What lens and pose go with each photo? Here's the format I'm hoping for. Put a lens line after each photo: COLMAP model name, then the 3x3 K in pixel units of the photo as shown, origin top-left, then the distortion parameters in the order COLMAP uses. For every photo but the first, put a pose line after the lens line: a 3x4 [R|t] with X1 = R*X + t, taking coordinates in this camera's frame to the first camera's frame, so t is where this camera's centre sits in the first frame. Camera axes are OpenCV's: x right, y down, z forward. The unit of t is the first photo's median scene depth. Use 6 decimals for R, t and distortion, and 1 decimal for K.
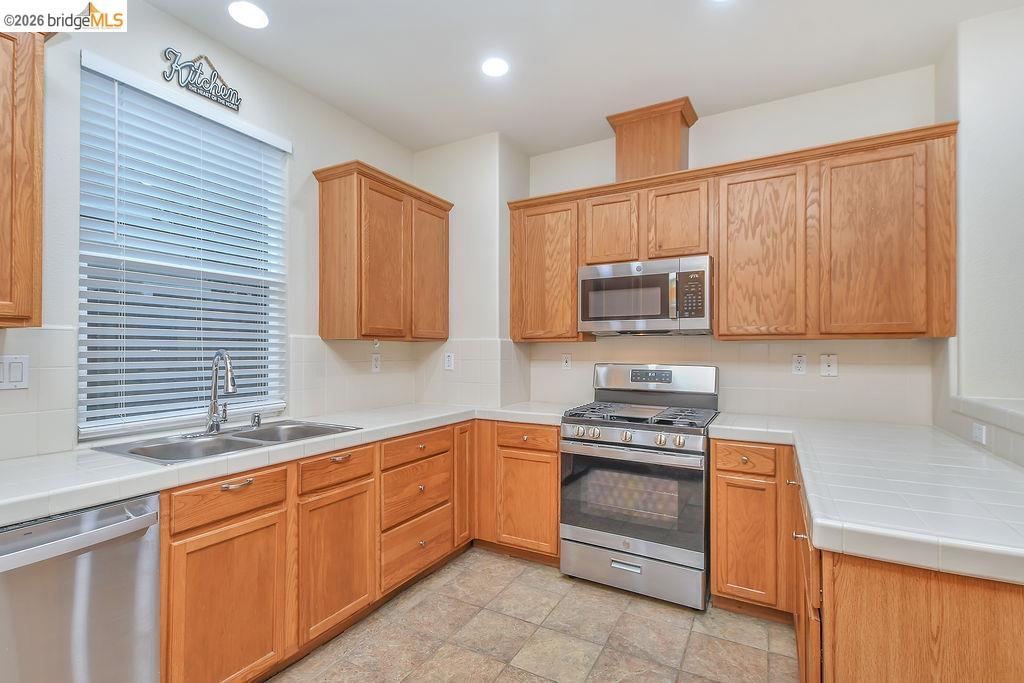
lens RADIAL K [[471.0, 0, 508.5], [0, 471.0, 342.5], [0, 0, 1]] dist [0.003187, 0.000019]
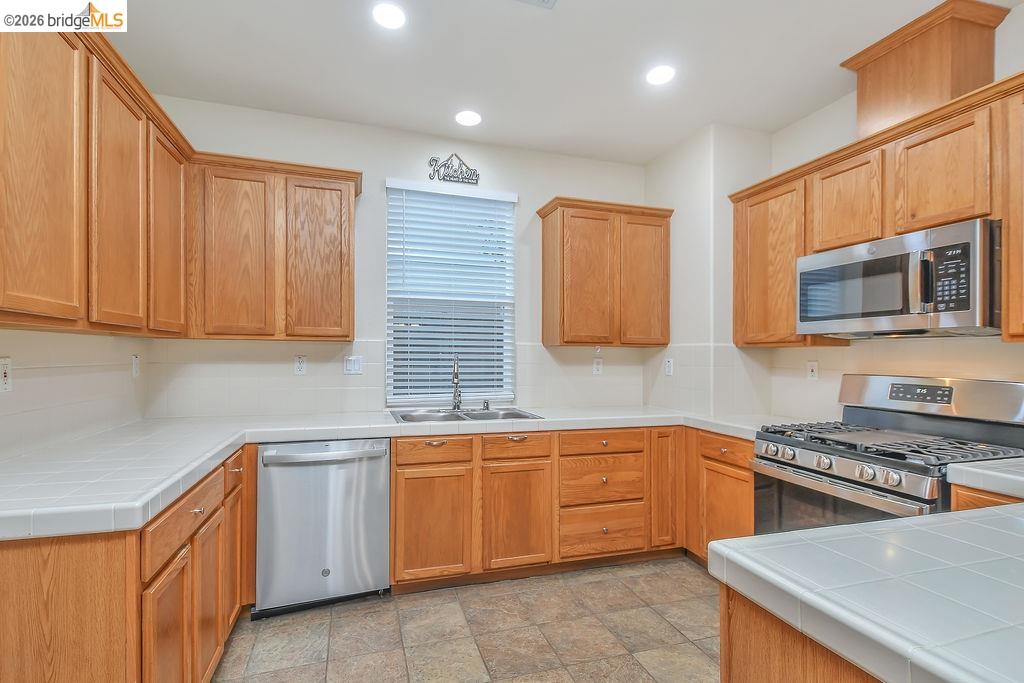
lens RADIAL K [[479.5, 0, 507.1], [0, 479.5, 347.7], [0, 0, 1]] dist [0.003778, -0.000202]
pose [[0.723256, -0.003940, -0.690569, 0.407413], [0.003959, 0.999991, -0.001559, -0.000279], [0.690569, -0.001607, 0.723265, 0.026121]]
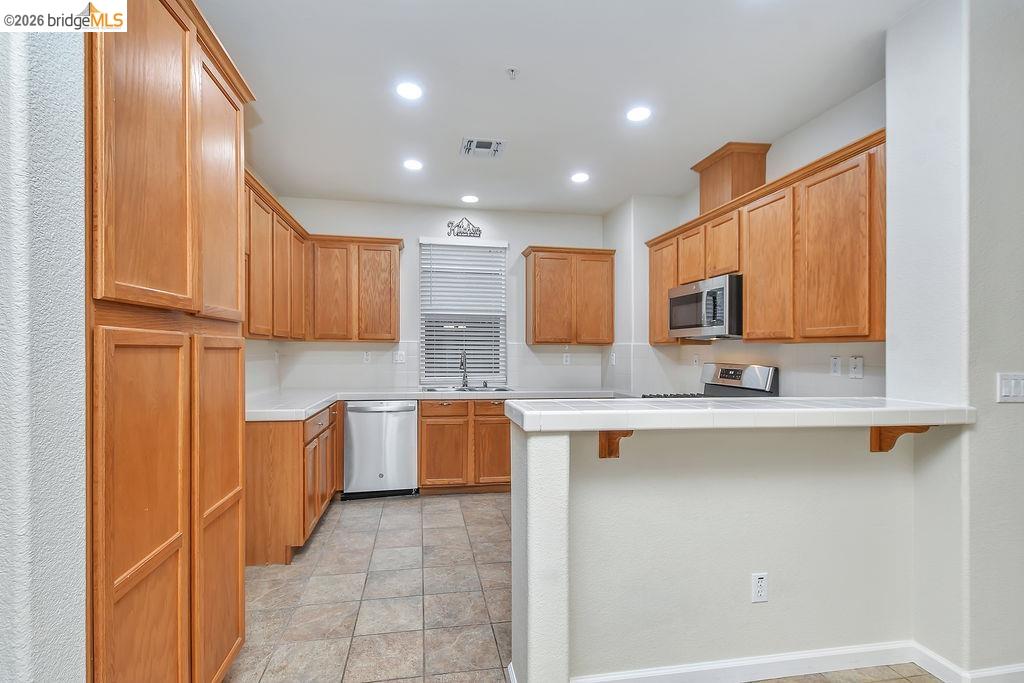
lens RADIAL K [[501.5, 0, 515.7], [0, 501.5, 343.5], [0, 0, 1]] dist [-0.000624, -0.000130]
pose [[0.633319, -0.006667, -0.773862, 1.075325], [0.006124, 0.999975, -0.003604, -0.004399], [0.773867, -0.002457, 0.633344, -0.249197]]
